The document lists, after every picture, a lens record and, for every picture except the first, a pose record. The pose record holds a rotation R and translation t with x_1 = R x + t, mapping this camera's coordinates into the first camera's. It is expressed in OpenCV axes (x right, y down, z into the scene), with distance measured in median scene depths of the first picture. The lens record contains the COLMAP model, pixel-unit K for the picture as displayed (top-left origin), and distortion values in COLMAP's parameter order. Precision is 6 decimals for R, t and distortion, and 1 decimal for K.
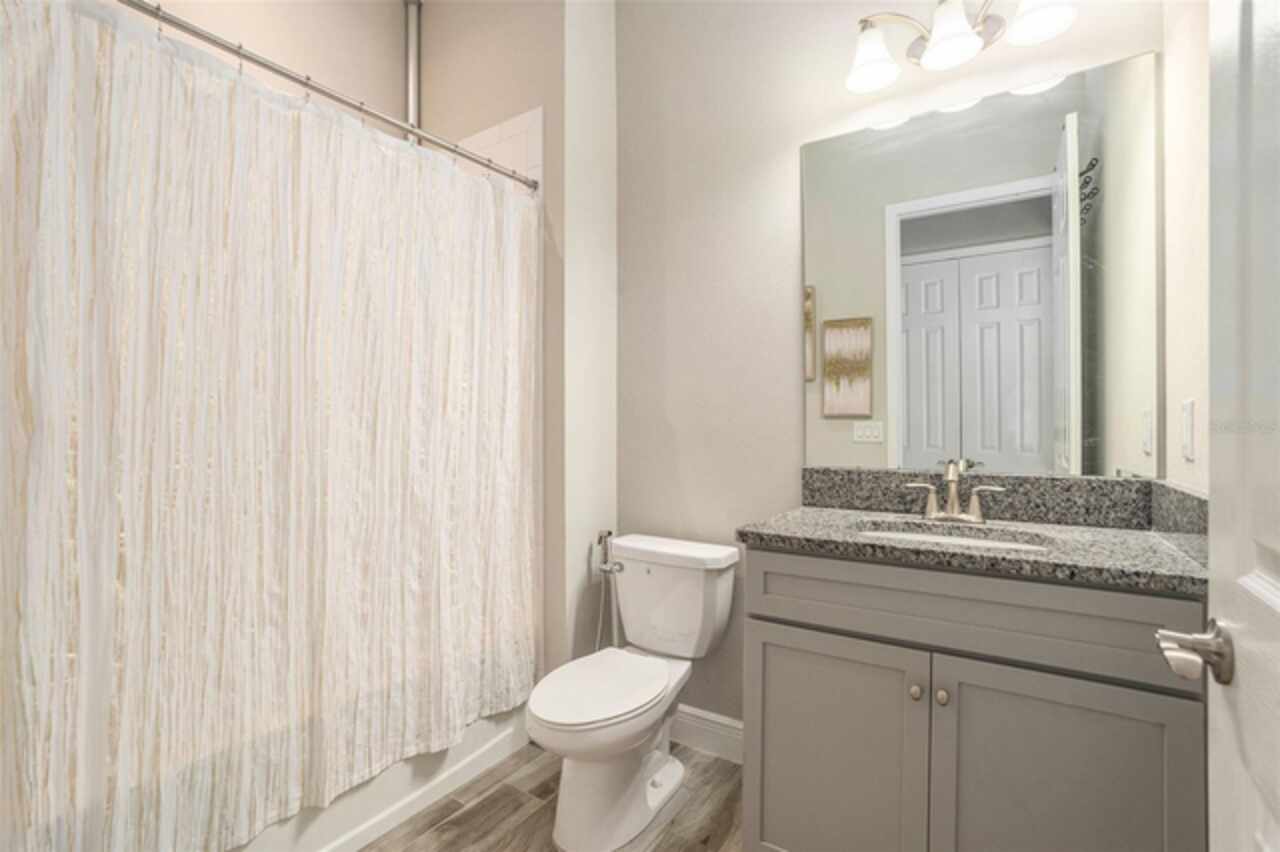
lens RADIAL K [[587.9, 0, 641.7], [0, 587.9, 423.2], [0, 0, 1]] dist [0.002949, 0.000369]
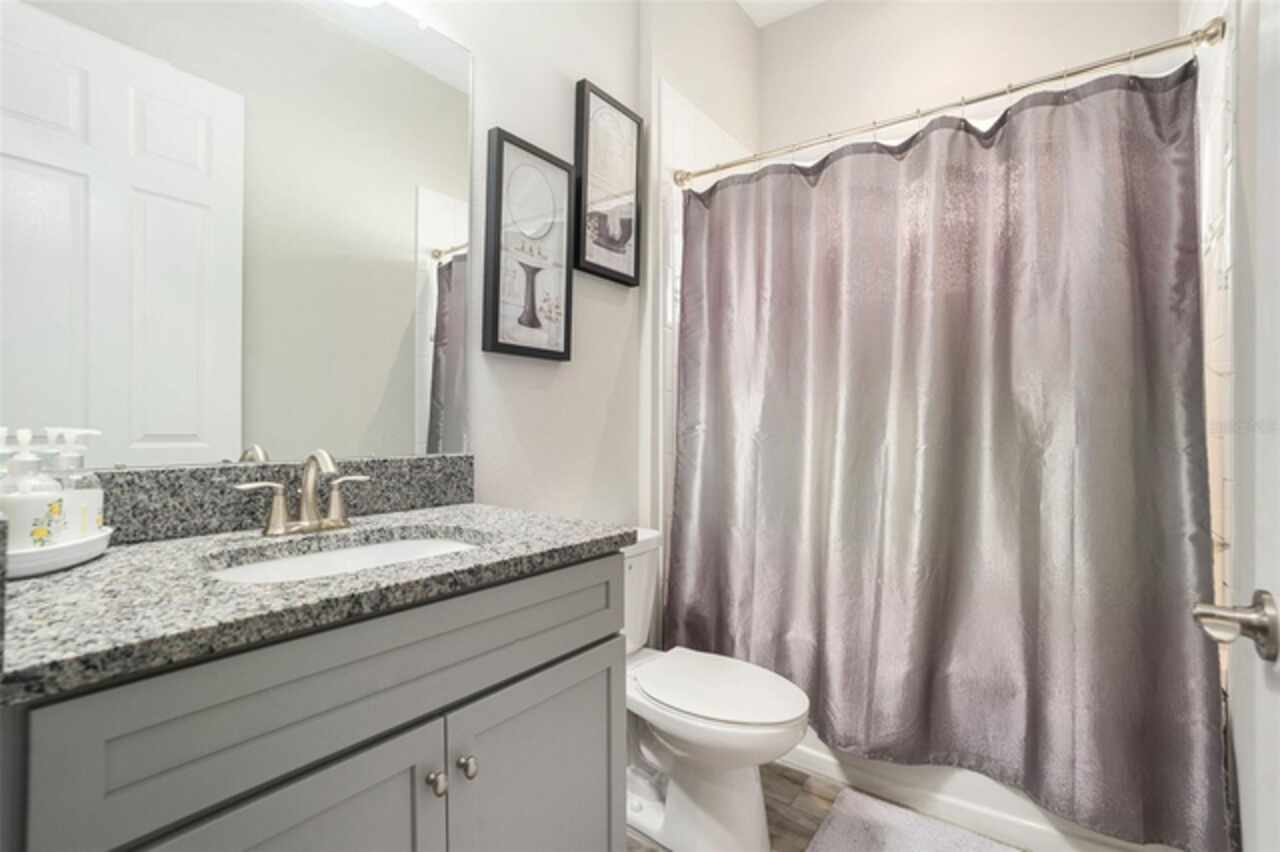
lens RADIAL K [[587.9, 0, 643.2], [0, 587.9, 428.8], [0, 0, 1]] dist [0.002949, 0.000369]
pose [[0.017616, 0.002192, 0.999842, -0.148665], [-0.012359, 0.999922, -0.001974, 0.043791], [-0.999768, -0.012322, 0.017642, 0.605441]]
